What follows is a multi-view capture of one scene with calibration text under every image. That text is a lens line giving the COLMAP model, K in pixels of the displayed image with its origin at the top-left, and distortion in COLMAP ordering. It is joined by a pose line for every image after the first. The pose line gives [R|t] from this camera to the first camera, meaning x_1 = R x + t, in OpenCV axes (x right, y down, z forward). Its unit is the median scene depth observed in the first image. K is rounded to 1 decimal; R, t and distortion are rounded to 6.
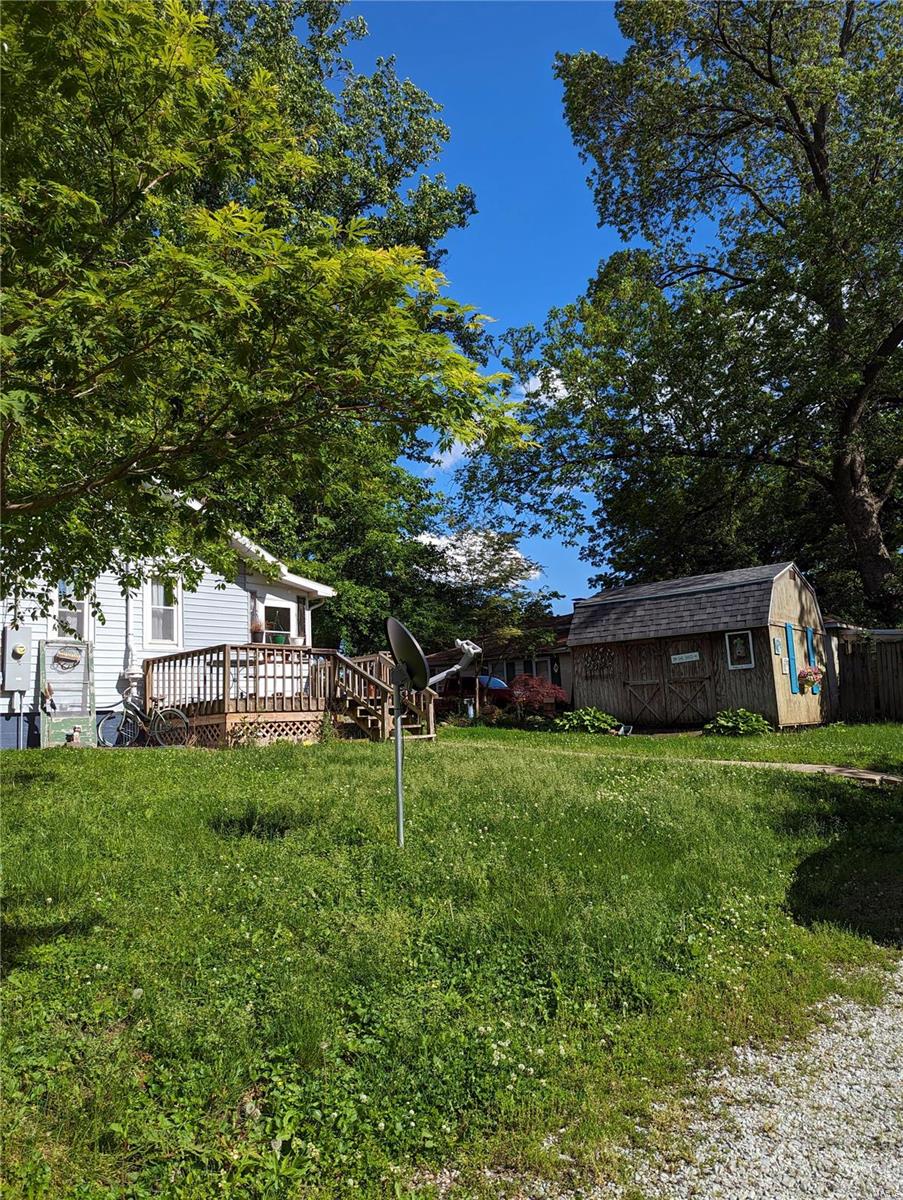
lens RADIAL K [[857.9, 0, 451.5], [0, 857.9, 600.0], [0, 0, 1]] dist [0.117322, -0.144474]
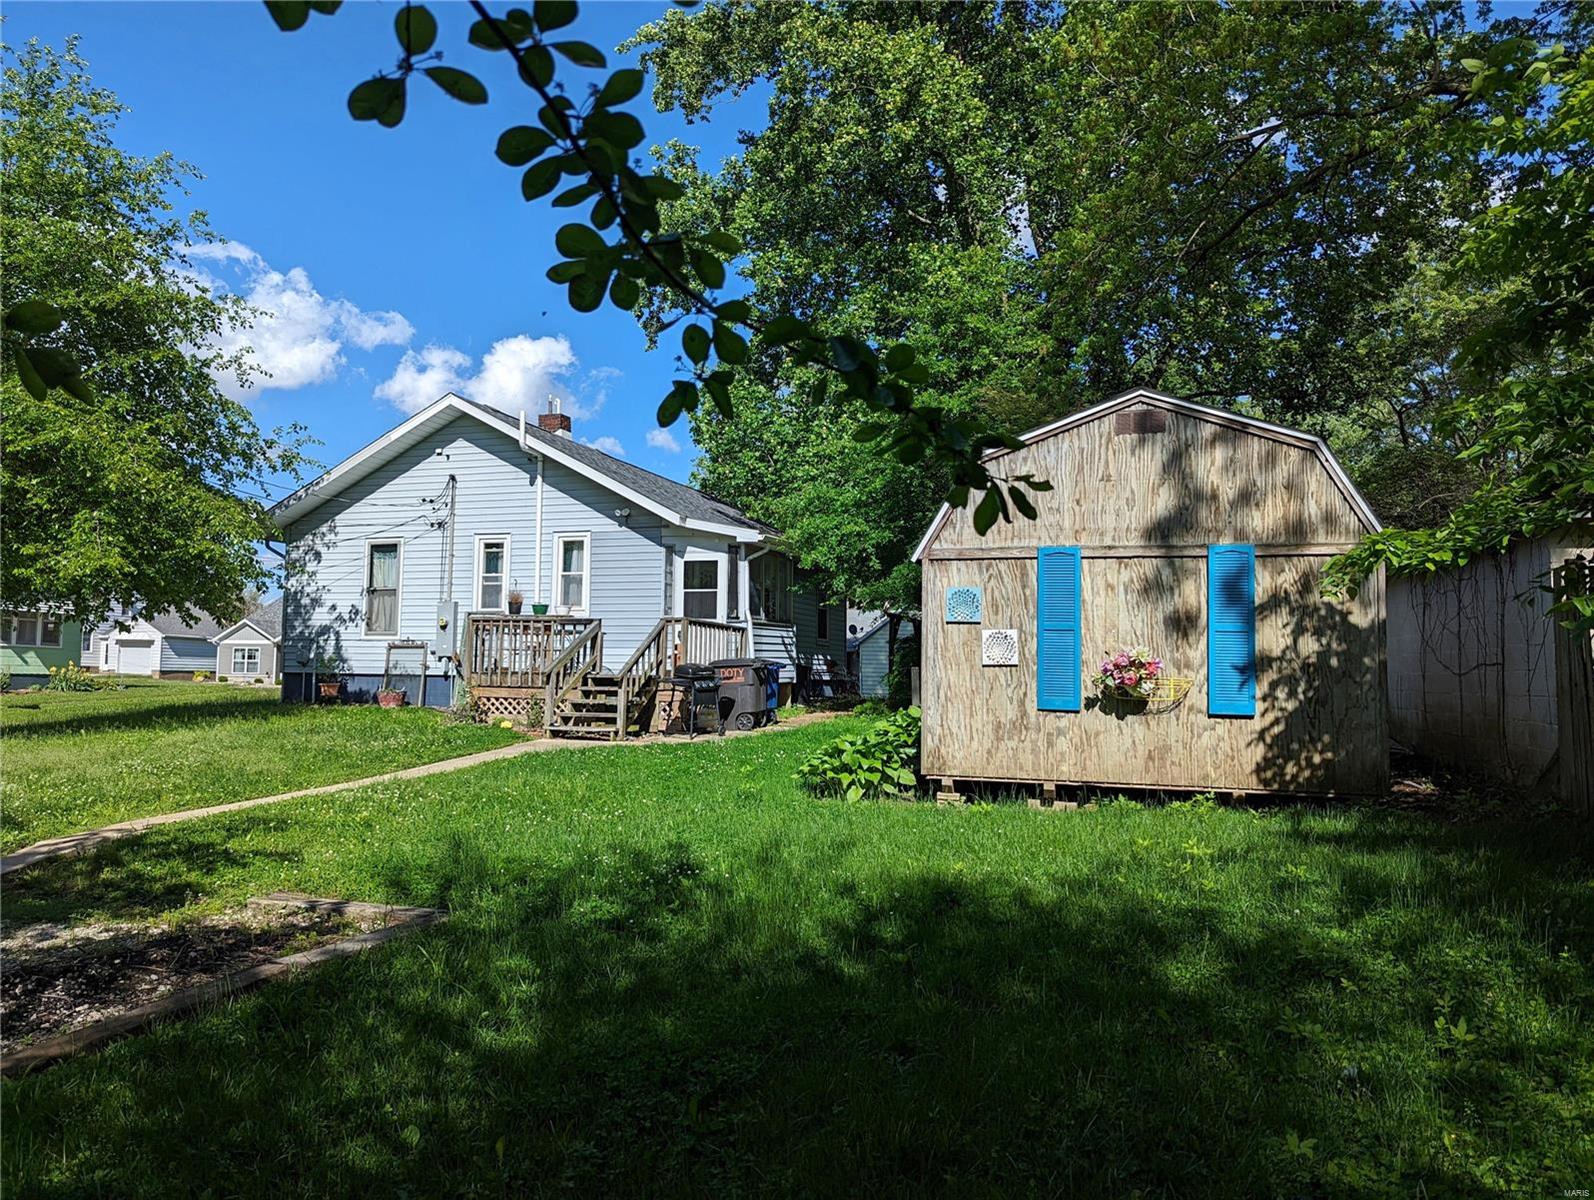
lens RADIAL K [[1139.6, 0, 800.7], [0, 1139.6, 587.2], [0, 0, 1]] dist [0.117322, -0.144474]
pose [[0.419240, -0.021163, -0.907629, 0.873337], [0.100146, 0.994705, 0.023065, 0.018444], [0.902335, -0.100566, 0.419140, 0.626654]]
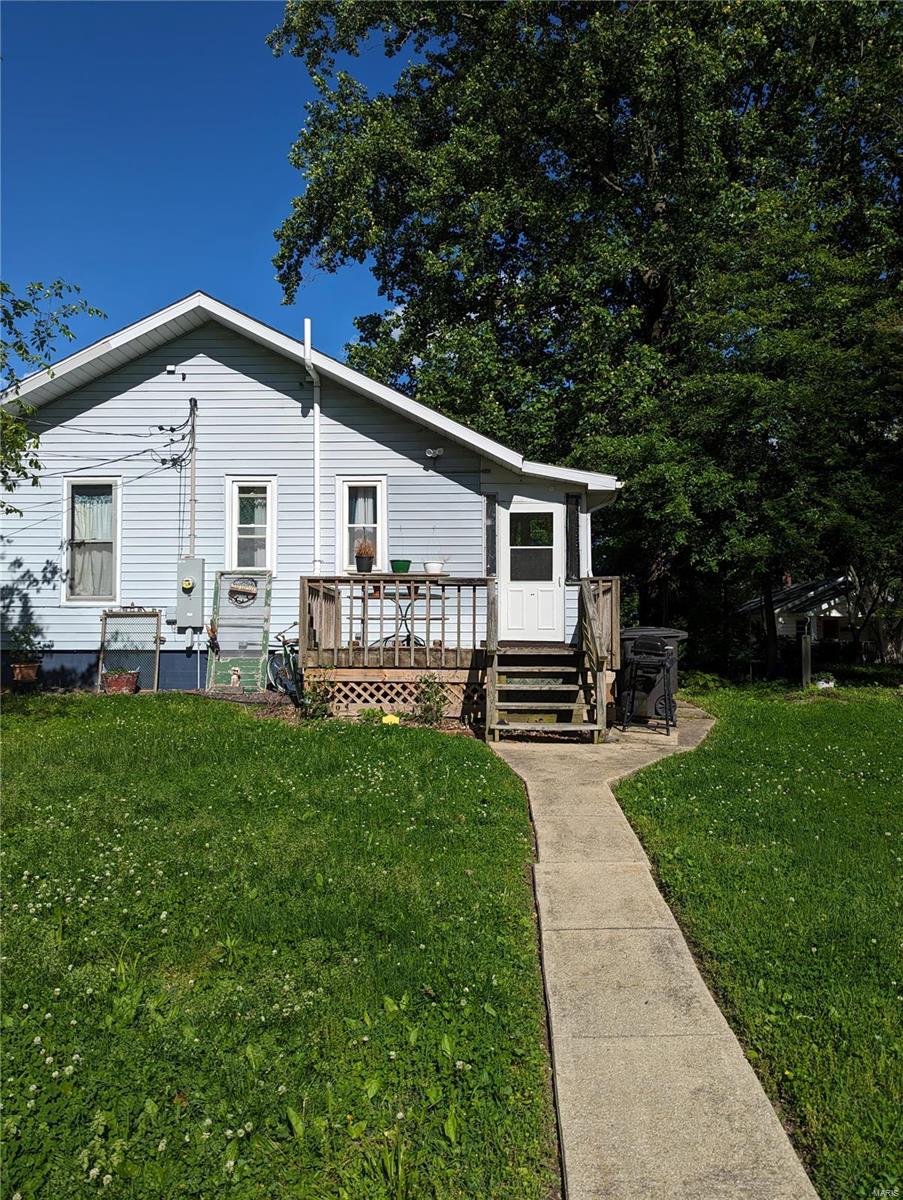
lens RADIAL K [[857.9, 0, 451.5], [0, 857.9, 600.0], [0, 0, 1]] dist [0.117322, -0.144474]
pose [[0.651500, 0.012190, -0.758551, 0.305482], [0.079567, 0.993258, 0.084301, 0.015063], [0.754465, -0.115278, 0.646137, 0.486038]]
